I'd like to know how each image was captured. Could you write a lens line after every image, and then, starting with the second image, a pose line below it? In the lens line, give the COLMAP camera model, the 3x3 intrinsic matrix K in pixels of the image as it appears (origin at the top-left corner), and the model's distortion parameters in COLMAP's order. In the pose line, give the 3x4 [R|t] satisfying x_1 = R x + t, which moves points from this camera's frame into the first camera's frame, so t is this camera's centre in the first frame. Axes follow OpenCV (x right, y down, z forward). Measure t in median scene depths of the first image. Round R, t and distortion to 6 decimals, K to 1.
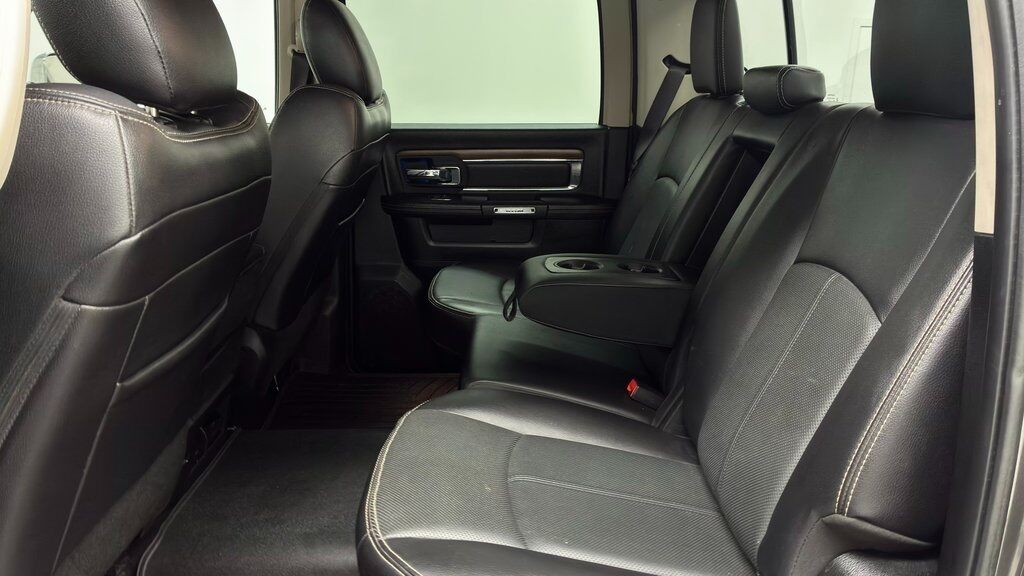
lens RADIAL K [[782.9, 0, 532.2], [0, 782.9, 294.5], [0, 0, 1]] dist [0.027036, -0.031866]
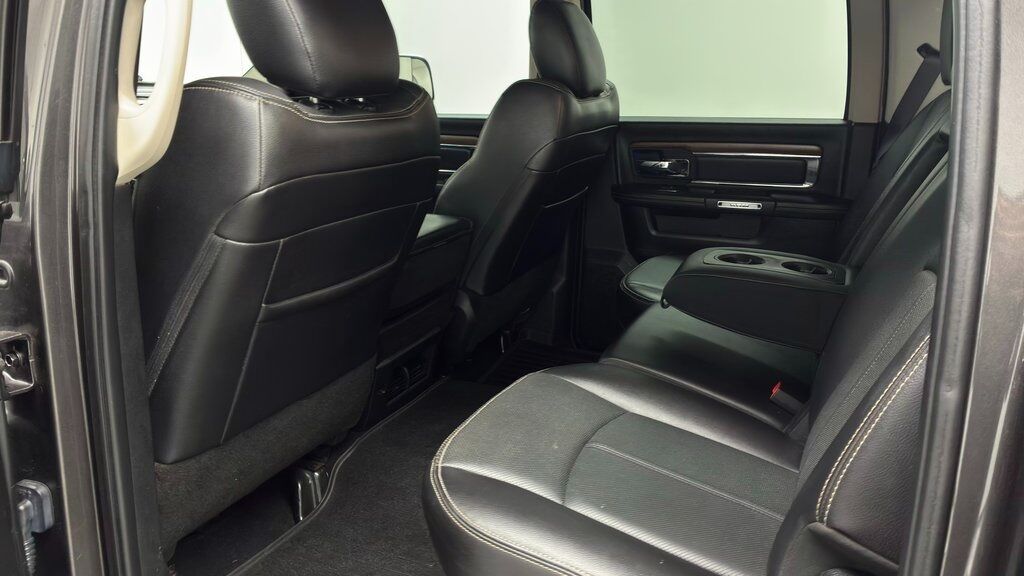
lens RADIAL K [[782.9, 0, 520.5], [0, 782.9, 284.3], [0, 0, 1]] dist [0.027036, -0.031866]
pose [[0.905107, 0.099967, -0.413264, 0.228953], [-0.103718, 0.994516, 0.013413, 0.009770], [0.412339, 0.030723, 0.910512, -0.011868]]
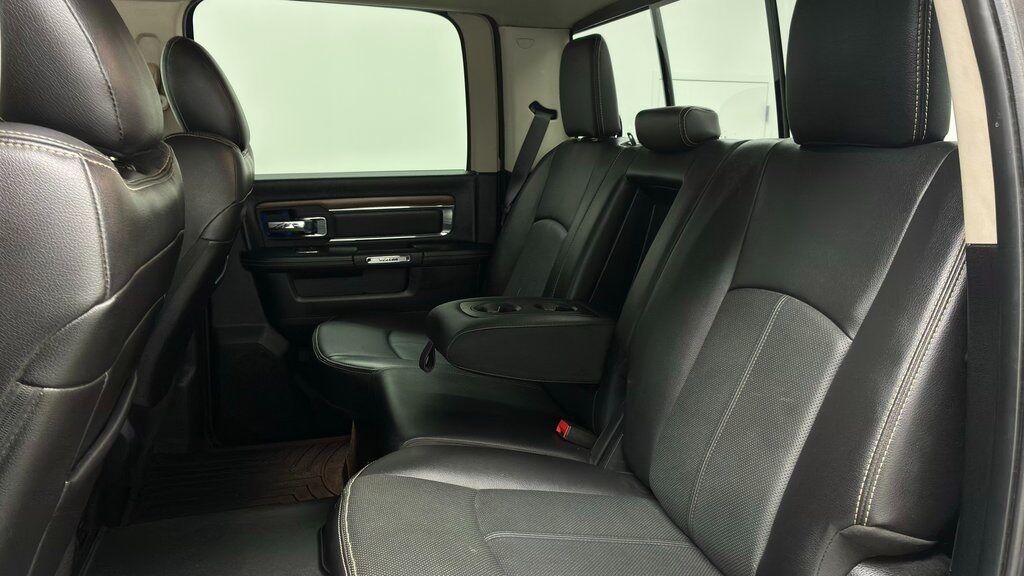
lens RADIAL K [[782.9, 0, 527.8], [0, 782.9, 284.5], [0, 0, 1]] dist [0.027036, -0.031866]
pose [[0.969434, -0.060953, 0.237661, -0.136807], [0.078596, 0.994754, -0.065472, -0.000174], [-0.232424, 0.082150, 0.969139, 0.040607]]
